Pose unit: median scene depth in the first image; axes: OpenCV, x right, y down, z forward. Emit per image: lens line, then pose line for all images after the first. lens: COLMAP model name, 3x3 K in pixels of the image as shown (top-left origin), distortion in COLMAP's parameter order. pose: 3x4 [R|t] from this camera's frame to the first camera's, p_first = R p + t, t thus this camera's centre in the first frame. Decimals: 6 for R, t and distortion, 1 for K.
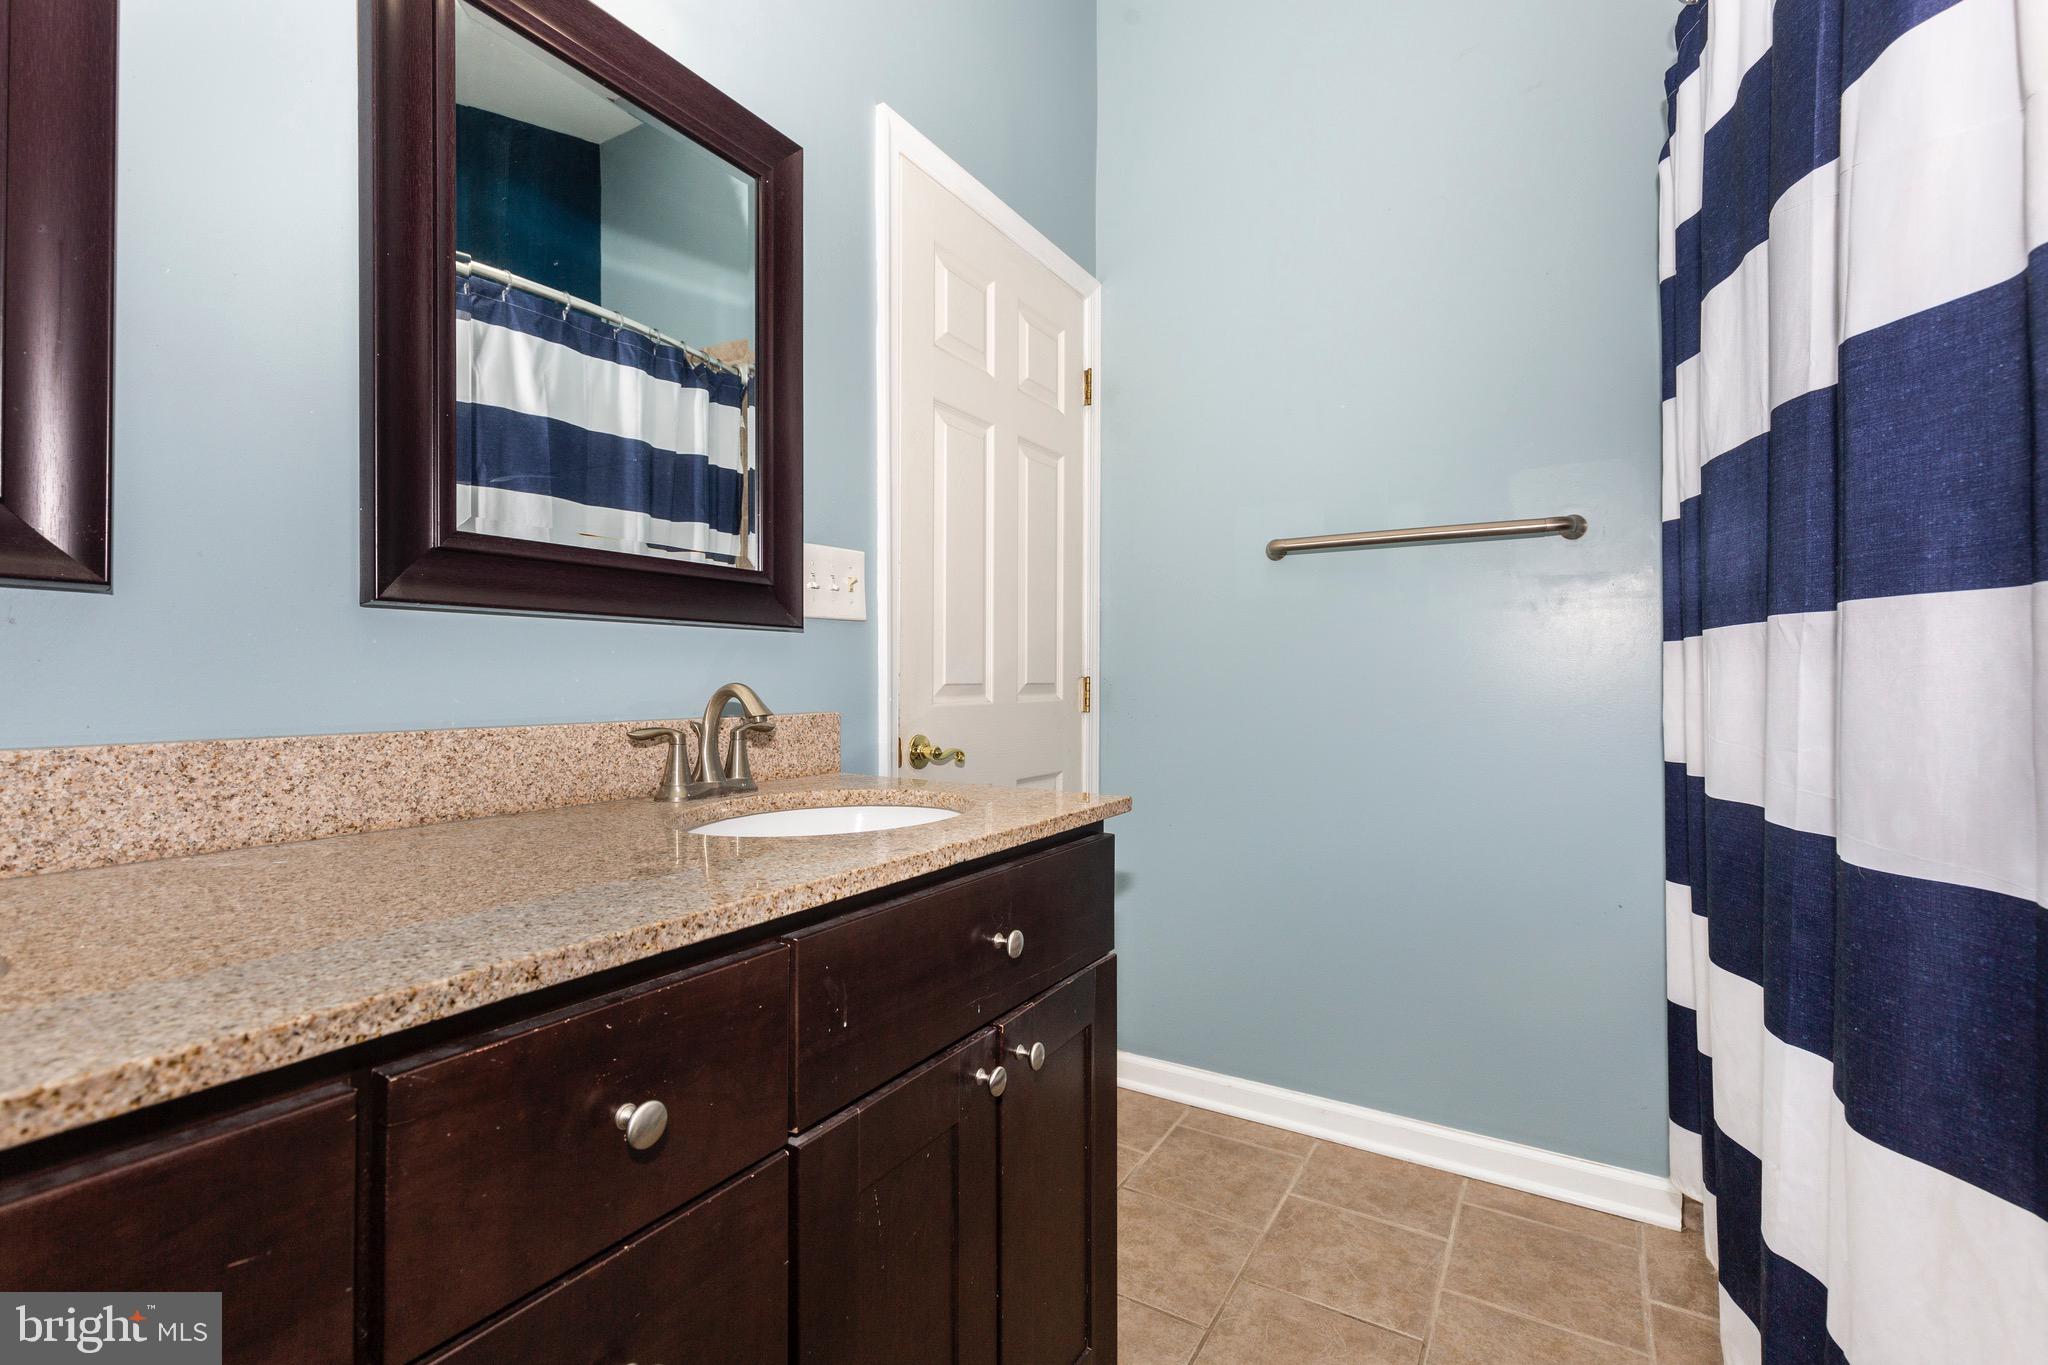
lens RADIAL K [[920.6, 0, 1019.8], [0, 920.6, 681.6], [0, 0, 1]] dist [0.001846, -0.000217]
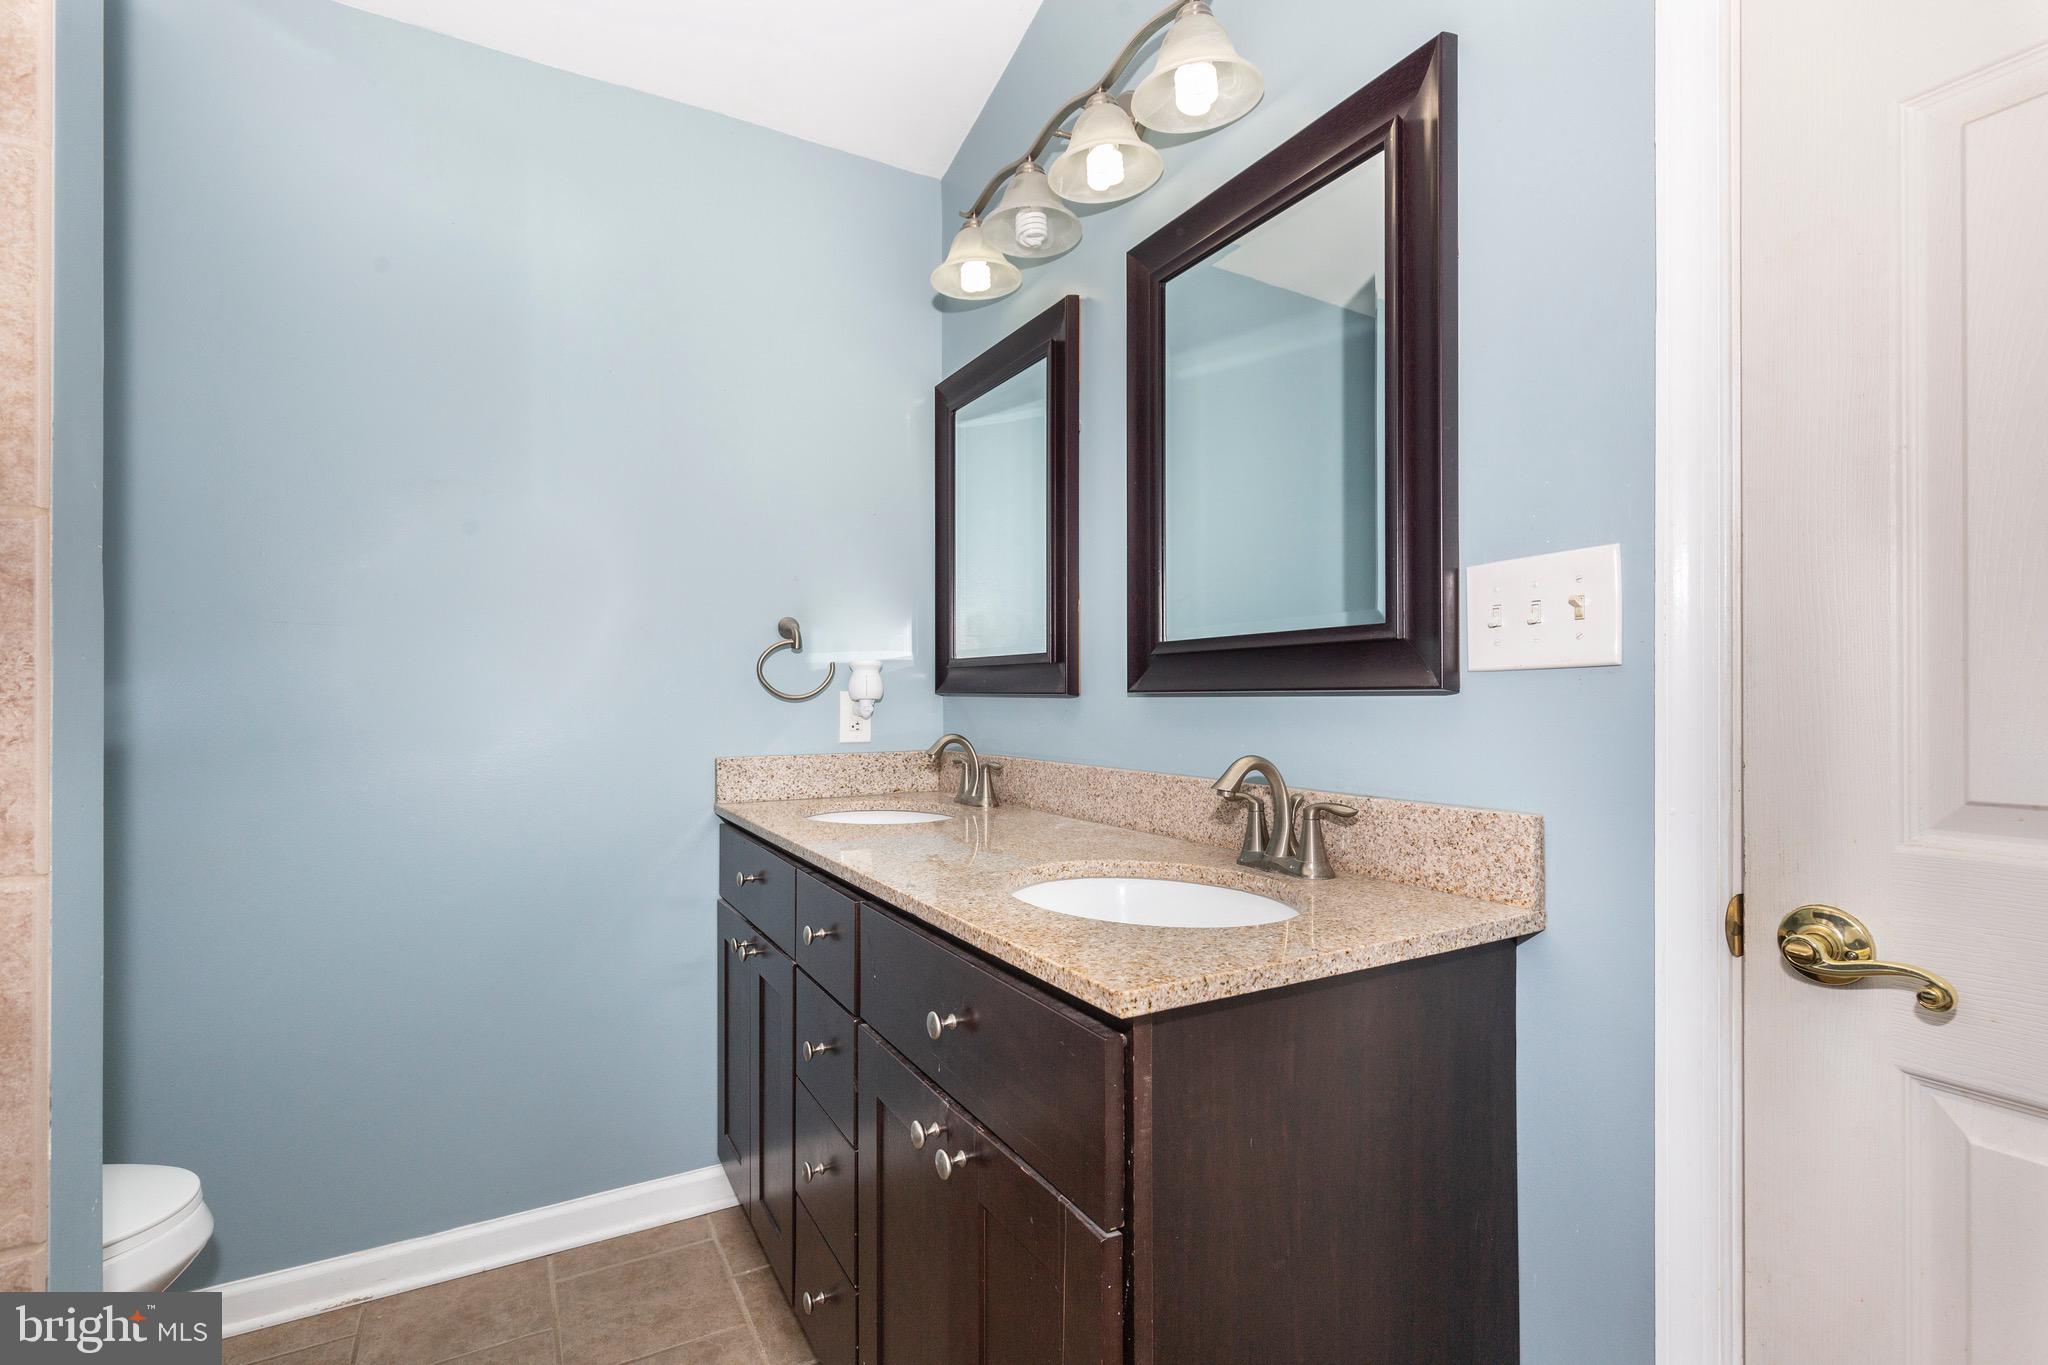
lens RADIAL K [[920.6, 0, 1019.8], [0, 920.6, 681.6], [0, 0, 1]] dist [0.001846, -0.000217]
pose [[-0.495739, -0.016494, -0.868315, 0.737054], [-0.000628, 0.999826, -0.018634, -0.065357], [0.868472, -0.008692, -0.495663, 1.400980]]
